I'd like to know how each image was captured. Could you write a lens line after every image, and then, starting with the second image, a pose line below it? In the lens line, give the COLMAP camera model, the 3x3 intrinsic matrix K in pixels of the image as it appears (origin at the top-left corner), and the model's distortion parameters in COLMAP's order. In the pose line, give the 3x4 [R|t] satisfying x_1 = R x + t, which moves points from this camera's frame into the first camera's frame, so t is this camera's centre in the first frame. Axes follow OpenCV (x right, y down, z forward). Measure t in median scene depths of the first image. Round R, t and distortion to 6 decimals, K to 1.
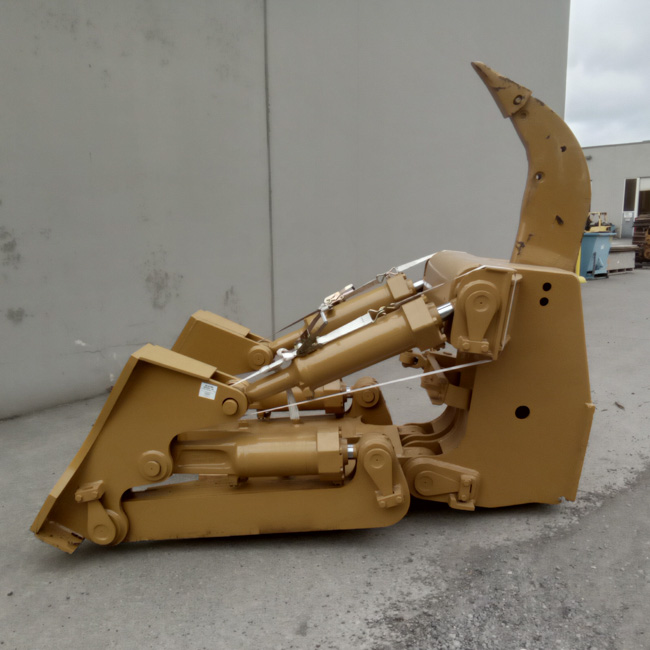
lens RADIAL K [[645.4, 0, 322.3], [0, 645.4, 360.9], [0, 0, 1]] dist [0.031383, -0.027927]
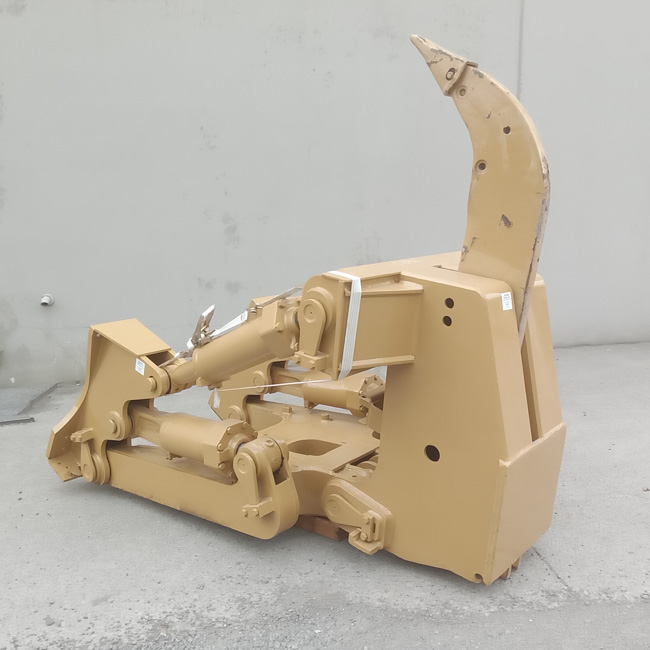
lens RADIAL K [[646.0, 0, 334.9], [0, 646.0, 323.7], [0, 0, 1]] dist [0.042763, -0.019166]
pose [[0.809684, 0.114121, -0.575664, 0.680368], [-0.130541, 0.991359, 0.012922, -0.079071], [0.572164, 0.064685, 0.817585, 0.258485]]
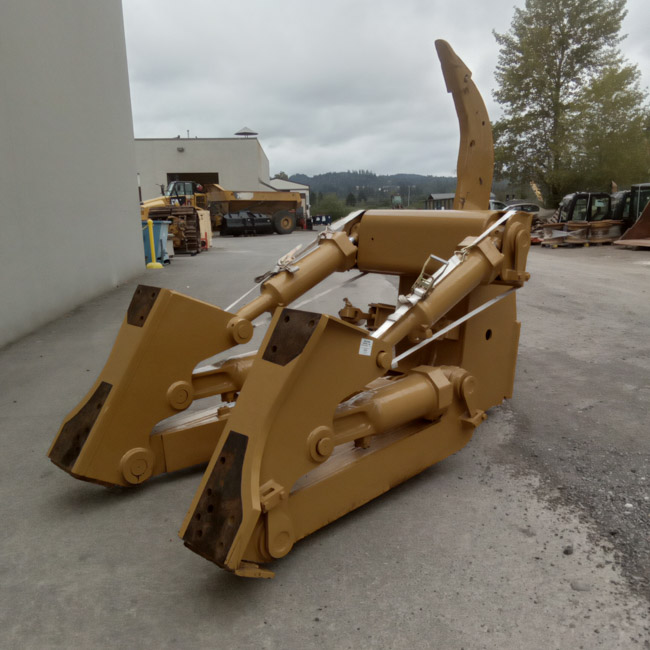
lens RADIAL K [[653.8, 0, 323.5], [0, 653.8, 371.9], [0, 0, 1]] dist [0.031928, -0.046832]
pose [[0.668406, -0.166736, 0.724867, -0.845015], [0.157349, 0.984191, 0.081295, -0.003589], [-0.726963, 0.059719, 0.684075, 0.379750]]
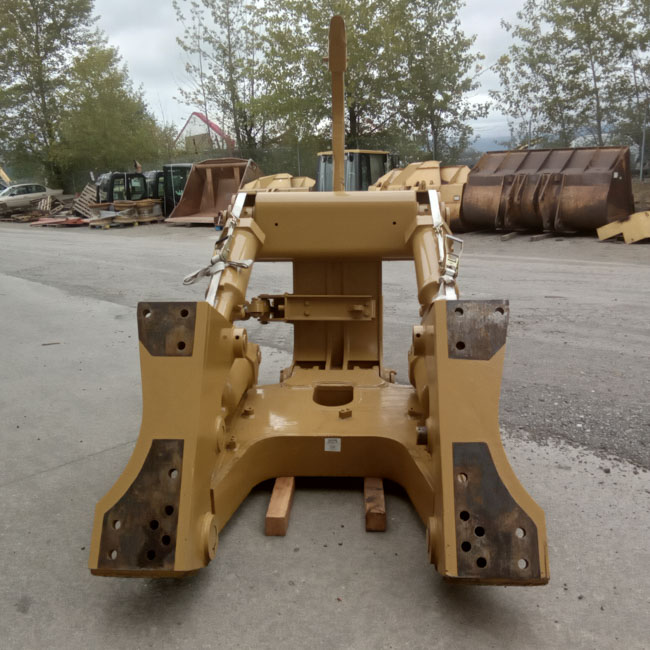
lens RADIAL K [[653.8, 0, 323.5], [0, 653.8, 371.9], [0, 0, 1]] dist [0.031928, -0.046832]
pose [[0.005397, -0.263078, 0.964760, -1.013816], [0.240694, 0.936751, 0.254094, -0.171861], [-0.970586, 0.230841, 0.068377, 1.080369]]
